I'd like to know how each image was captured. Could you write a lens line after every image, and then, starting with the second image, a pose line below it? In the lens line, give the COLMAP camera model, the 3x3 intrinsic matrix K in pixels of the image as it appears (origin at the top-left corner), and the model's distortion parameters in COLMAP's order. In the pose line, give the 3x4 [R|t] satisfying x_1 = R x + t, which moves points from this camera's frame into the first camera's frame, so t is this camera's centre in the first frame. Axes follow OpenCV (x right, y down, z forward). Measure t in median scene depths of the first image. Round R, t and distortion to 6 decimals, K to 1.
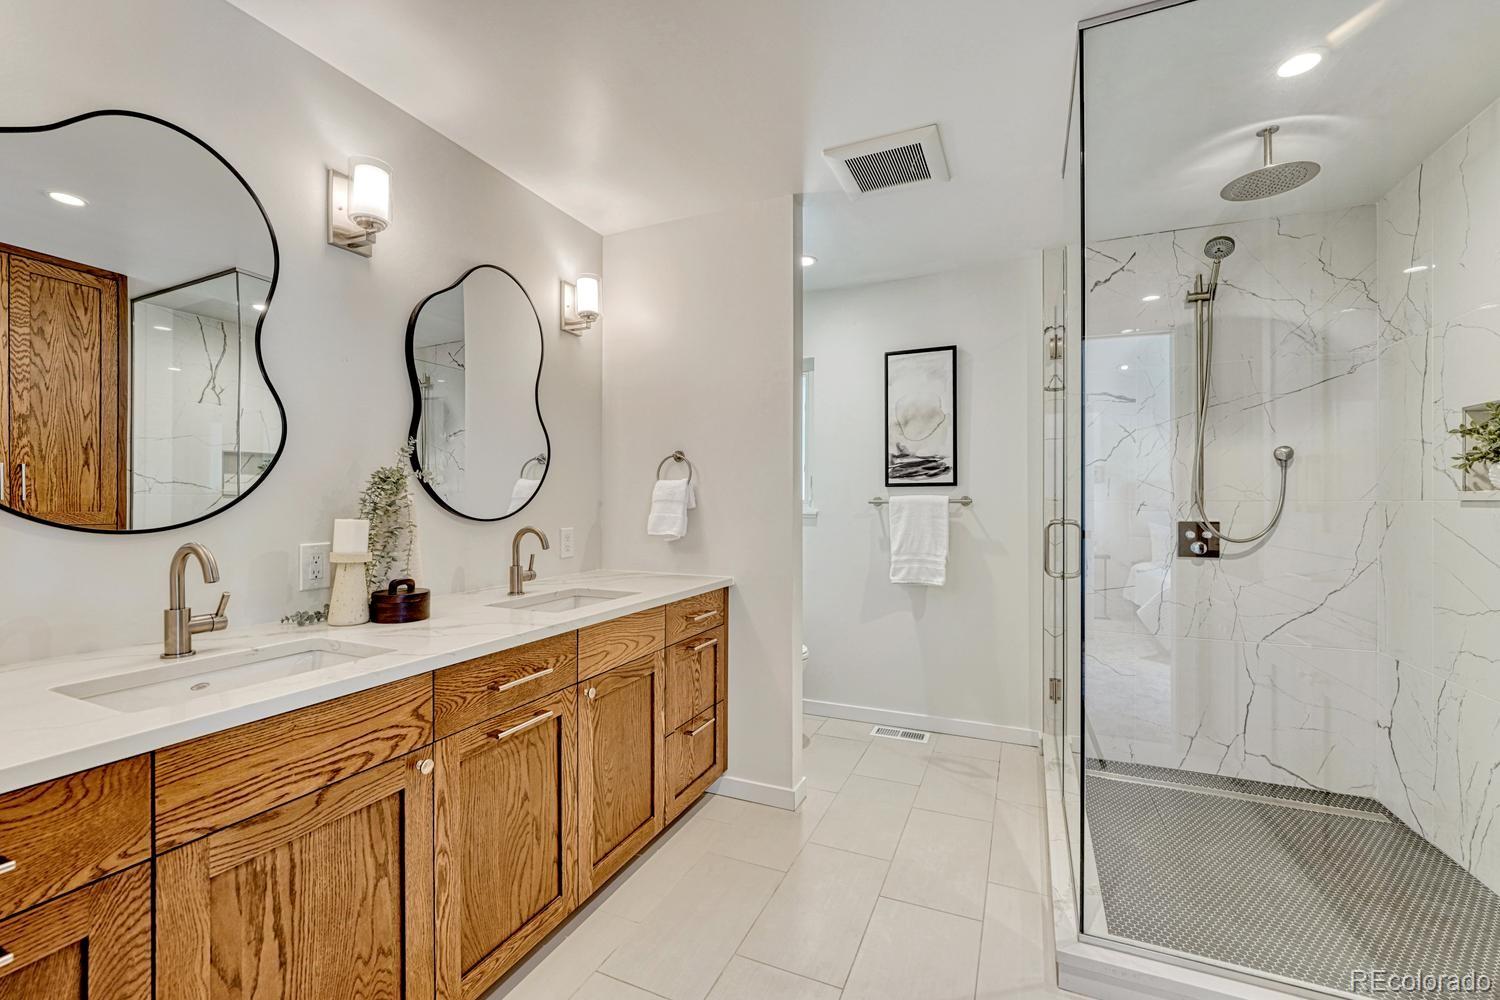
lens RADIAL K [[617.7, 0, 751.9], [0, 617.7, 487.9], [0, 0, 1]] dist [-0.003668, -0.000428]
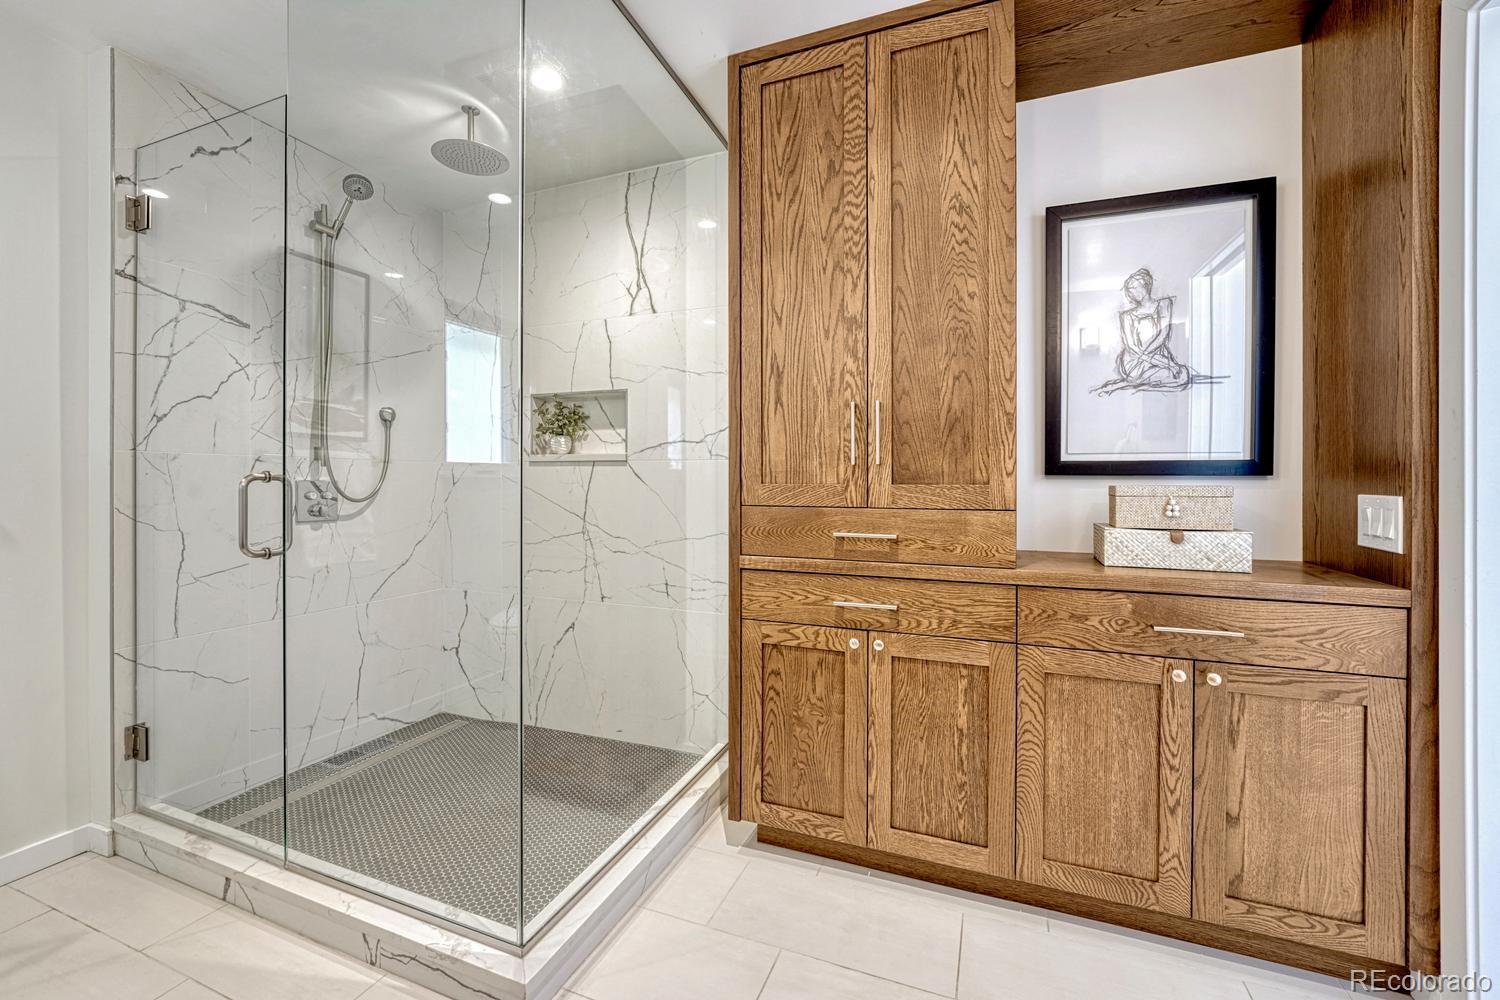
lens RADIAL K [[632.1, 0, 750.9], [0, 632.1, 482.8], [0, 0, 1]] dist [-0.001880, -0.000301]
pose [[-0.039051, 0.002959, 0.999233, -0.223864], [-0.023621, 0.999713, -0.003883, 0.048626], [-0.998958, -0.023754, -0.038969, 0.436645]]
